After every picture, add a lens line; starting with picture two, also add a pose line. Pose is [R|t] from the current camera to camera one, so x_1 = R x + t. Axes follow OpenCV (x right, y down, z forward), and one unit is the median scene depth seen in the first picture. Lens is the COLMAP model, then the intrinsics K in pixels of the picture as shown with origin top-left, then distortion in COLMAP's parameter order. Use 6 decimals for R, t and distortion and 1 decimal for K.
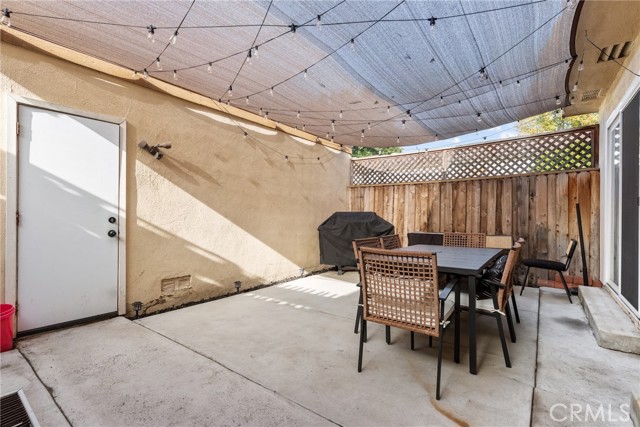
lens RADIAL K [[295.1, 0, 326.9], [0, 295.1, 212.0], [0, 0, 1]] dist [-0.018510, 0.000952]
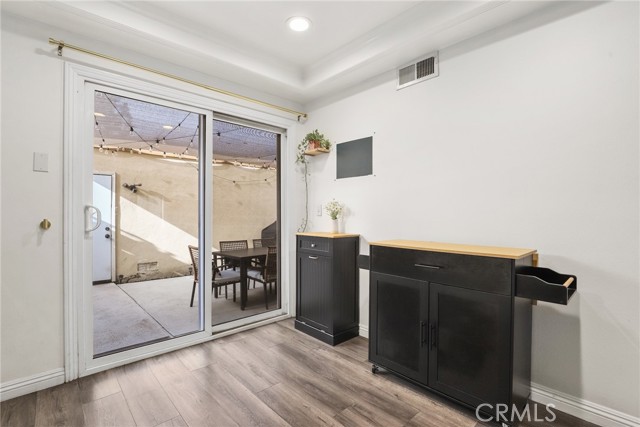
lens RADIAL K [[295.1, 0, 313.6], [0, 295.1, 213.8], [0, 0, 1]] dist [-0.018510, 0.000952]
pose [[0.978907, -0.010586, -0.204033, 0.850429], [0.011401, 0.999931, 0.002820, -0.054474], [0.203989, -0.005086, 0.978960, -0.490713]]
